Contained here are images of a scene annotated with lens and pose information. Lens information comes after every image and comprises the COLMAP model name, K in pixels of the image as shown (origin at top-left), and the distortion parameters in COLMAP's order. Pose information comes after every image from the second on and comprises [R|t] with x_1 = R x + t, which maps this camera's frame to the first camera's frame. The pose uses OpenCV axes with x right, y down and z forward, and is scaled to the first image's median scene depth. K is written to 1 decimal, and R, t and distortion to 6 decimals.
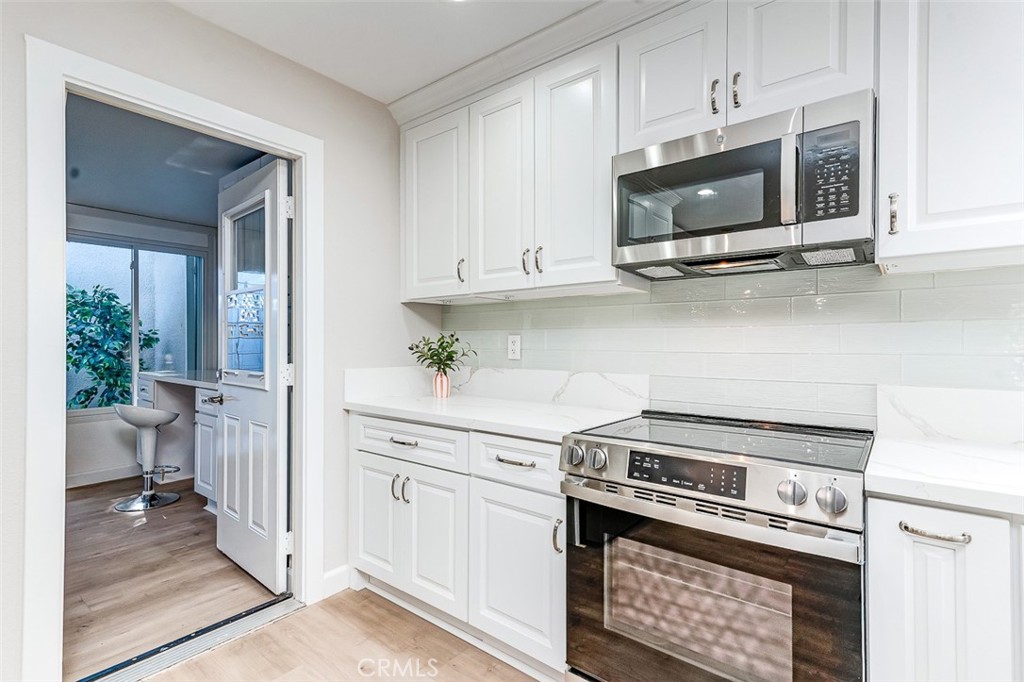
lens RADIAL K [[485.1, 0, 518.1], [0, 485.1, 340.1], [0, 0, 1]] dist [0.011354, 0.002299]
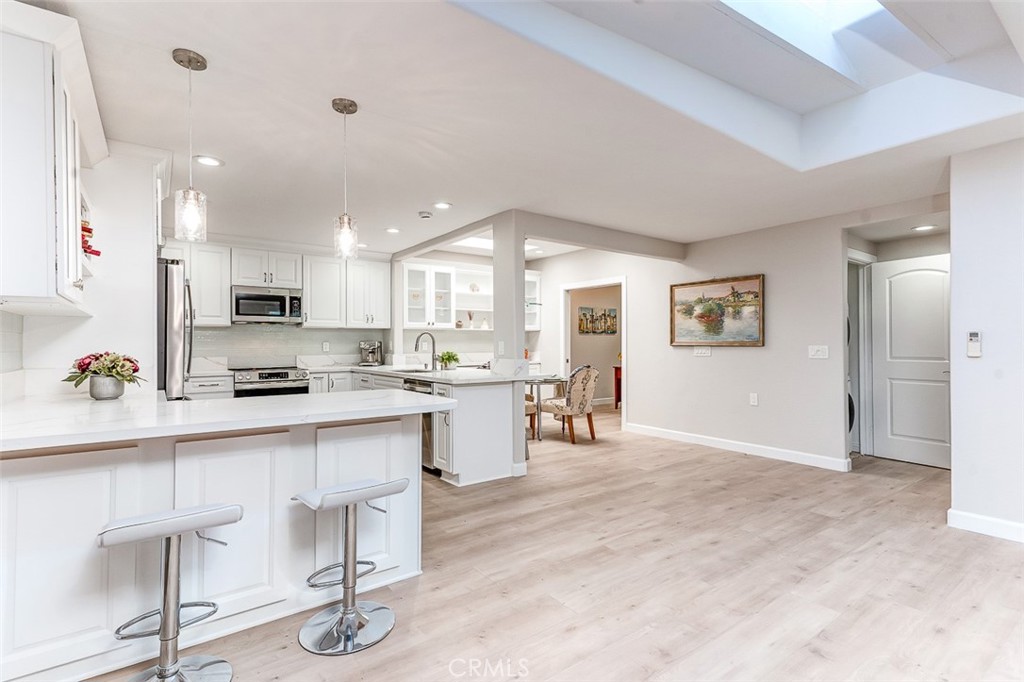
lens RADIAL K [[485.1, 0, 505.0], [0, 485.1, 340.9], [0, 0, 1]] dist [0.011354, 0.002299]
pose [[0.284896, -0.000310, 0.958558, -2.317407], [-0.001098, 0.999999, 0.000650, -0.027488], [-0.958558, -0.001237, 0.284895, -1.580940]]
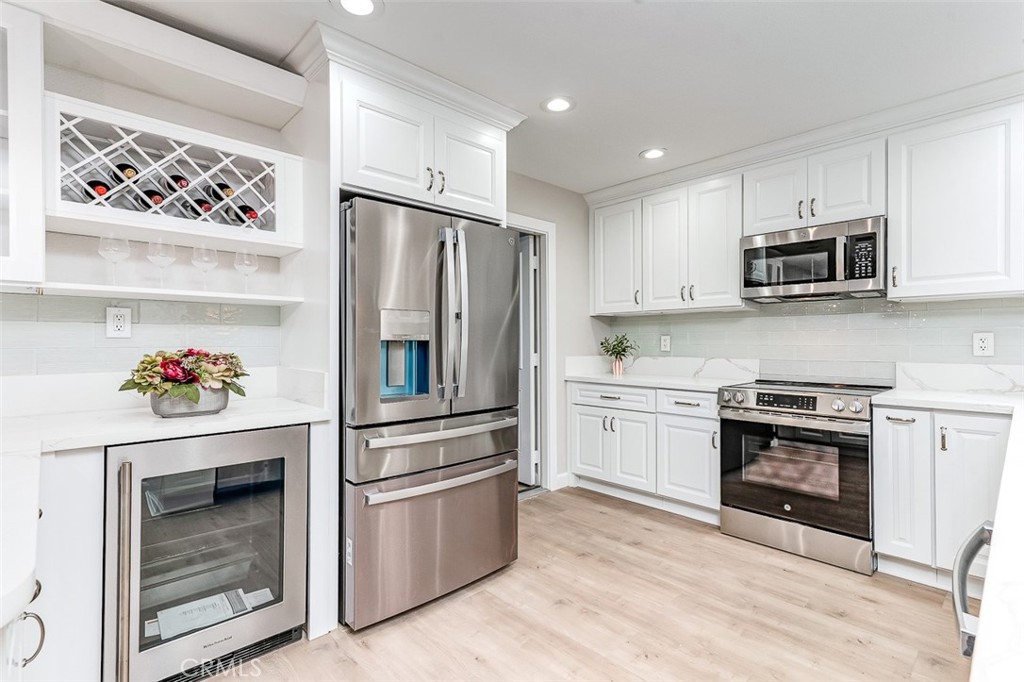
lens RADIAL K [[485.1, 0, 517.3], [0, 485.1, 340.1], [0, 0, 1]] dist [0.011354, 0.002299]
pose [[0.989570, -0.005567, -0.143948, -0.373577], [0.006277, 0.999970, 0.004478, -0.008663], [0.143919, -0.005334, 0.989575, -0.928673]]
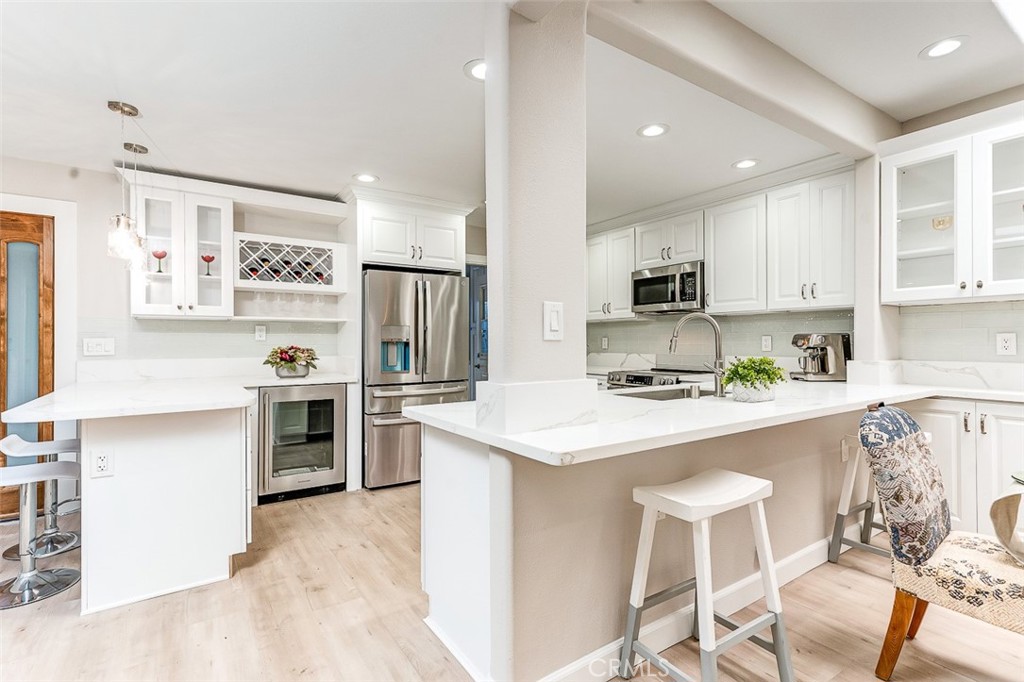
lens RADIAL K [[485.1, 0, 515.5], [0, 485.1, 340.8], [0, 0, 1]] dist [0.011354, 0.002299]
pose [[0.952713, -0.007672, -0.303774, 0.395186], [0.009109, 0.999953, 0.003313, -0.010278], [0.303734, -0.005923, 0.952739, -1.763476]]
